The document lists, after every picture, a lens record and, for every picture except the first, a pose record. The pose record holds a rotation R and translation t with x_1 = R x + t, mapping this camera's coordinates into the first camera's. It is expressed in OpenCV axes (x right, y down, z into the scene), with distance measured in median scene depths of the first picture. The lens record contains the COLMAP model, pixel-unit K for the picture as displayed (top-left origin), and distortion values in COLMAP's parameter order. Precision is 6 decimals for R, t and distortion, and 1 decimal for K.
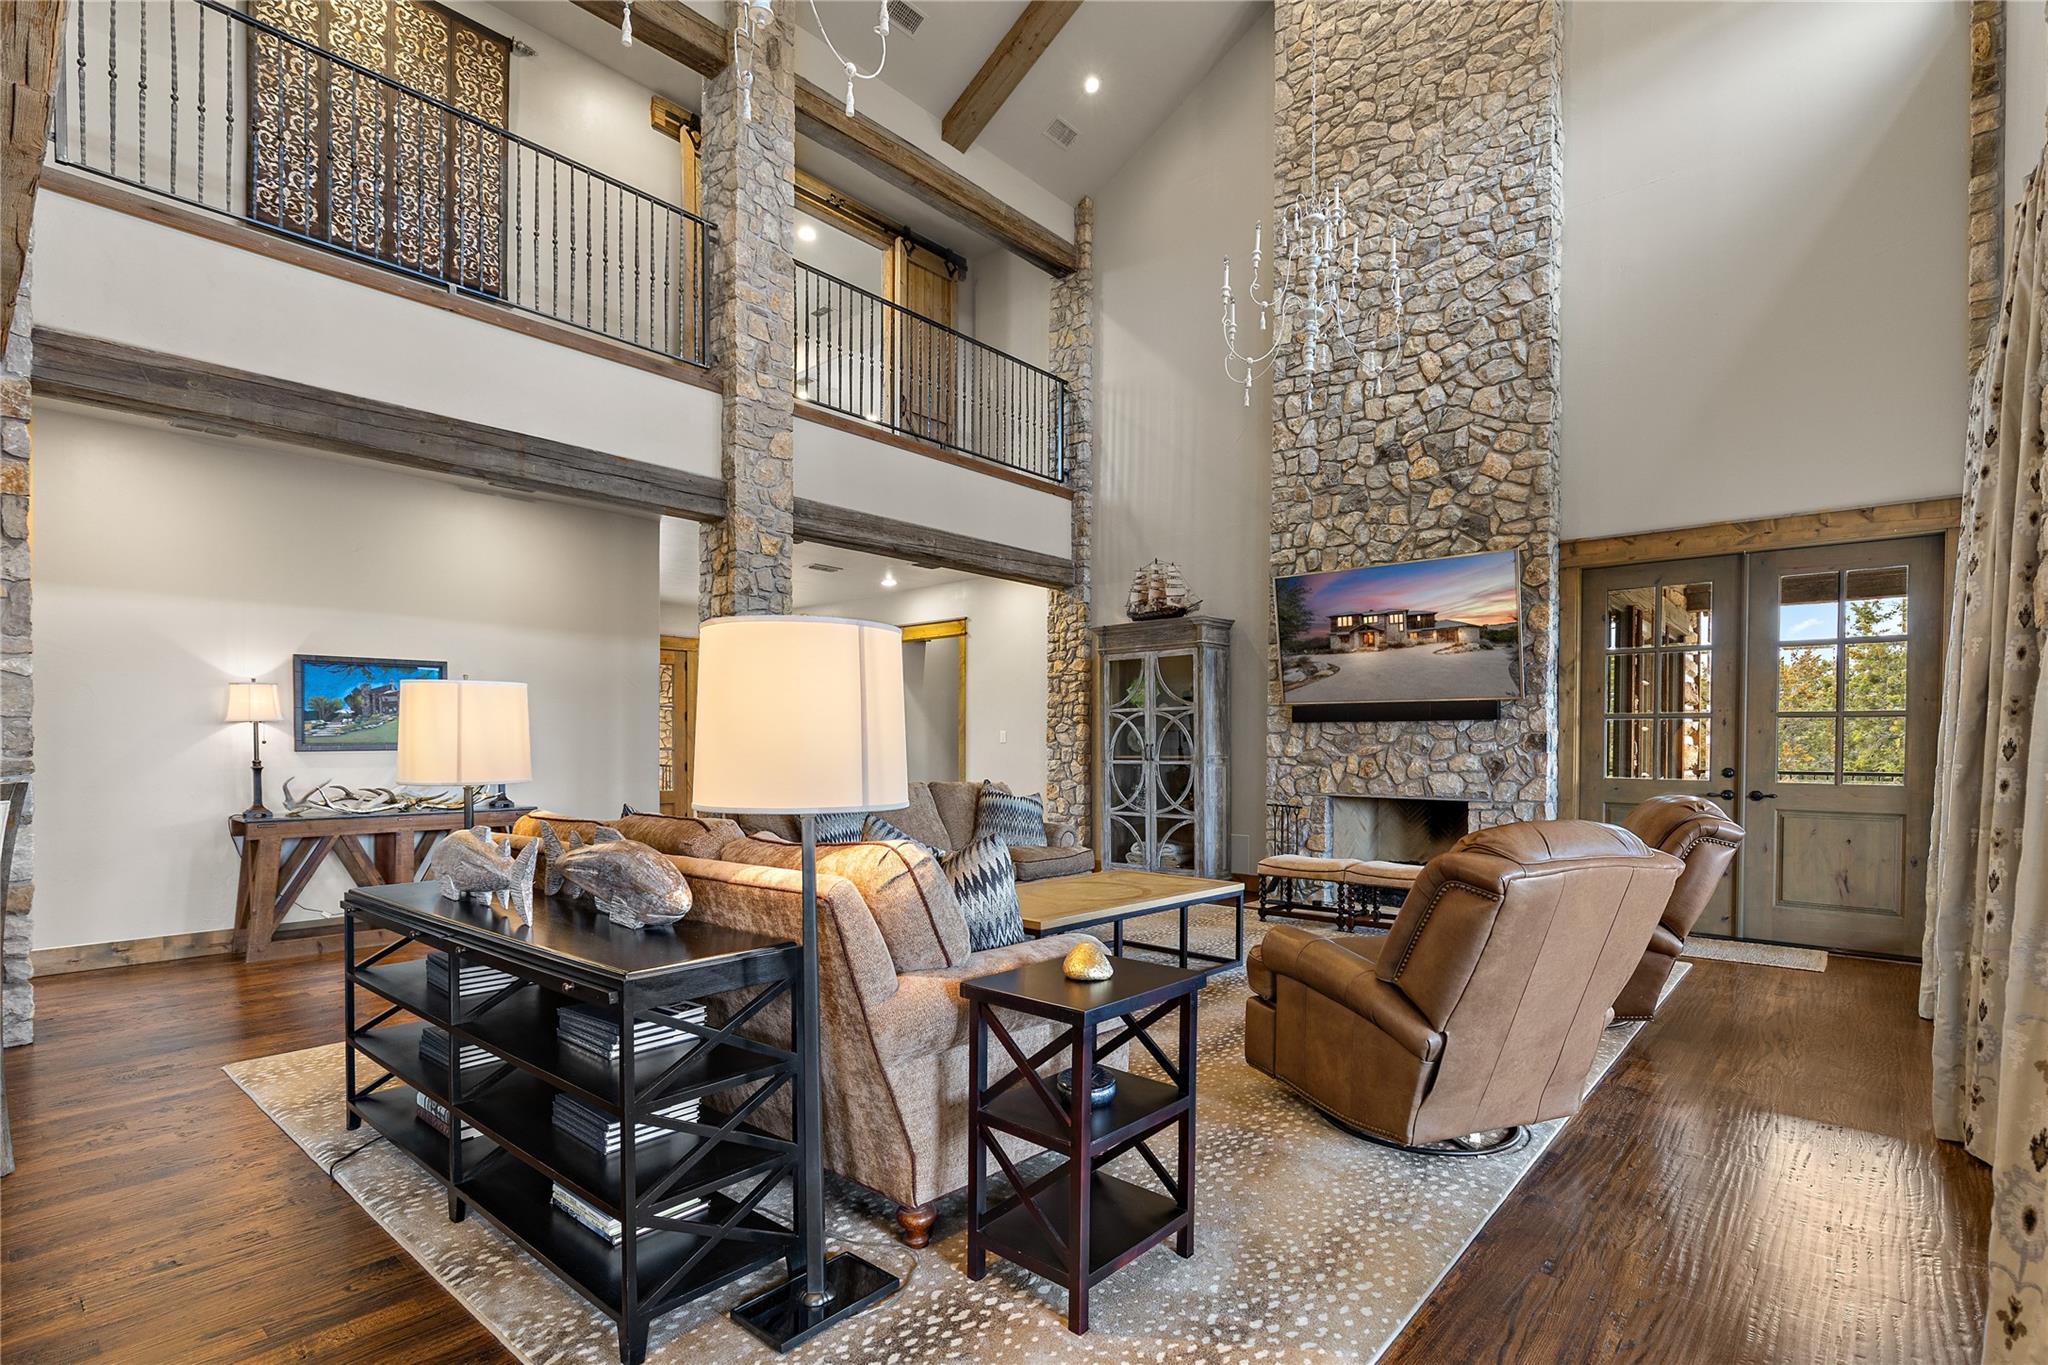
lens RADIAL K [[987.1, 0, 1018.3], [0, 987.1, 751.7], [0, 0, 1]] dist [-0.001113, 0.000018]
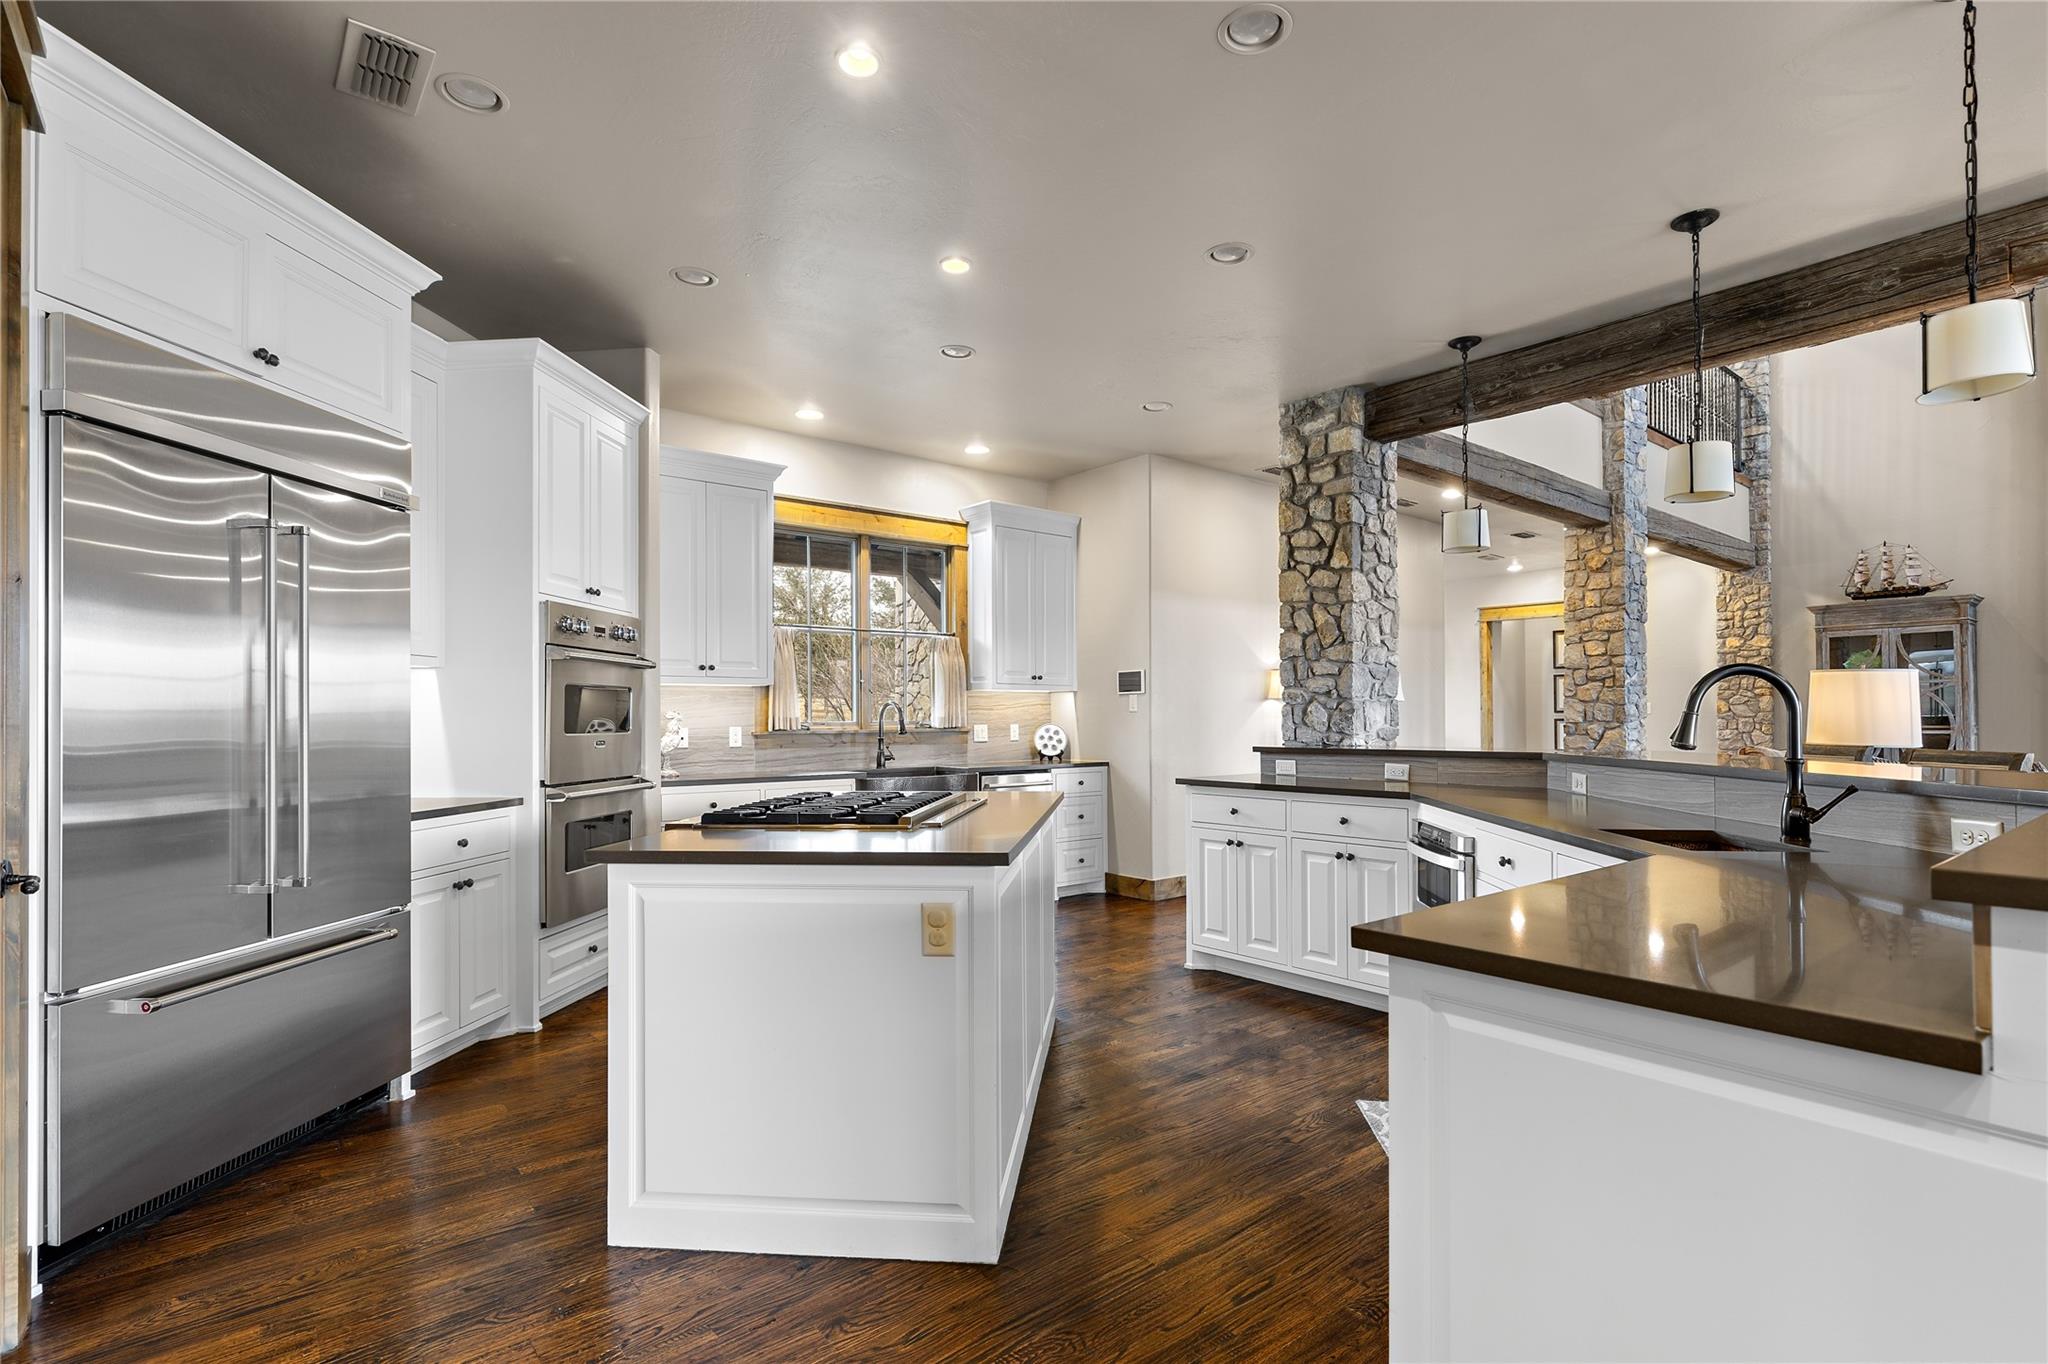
lens RADIAL K [[987.1, 0, 1025.8], [0, 987.1, 702.2], [0, 0, 1]] dist [-0.001113, 0.000018]
pose [[0.986466, -0.005803, -0.163866, -0.552920], [0.002242, 0.999758, -0.021906, 0.000003], [0.163954, 0.021242, 0.986239, -0.184668]]
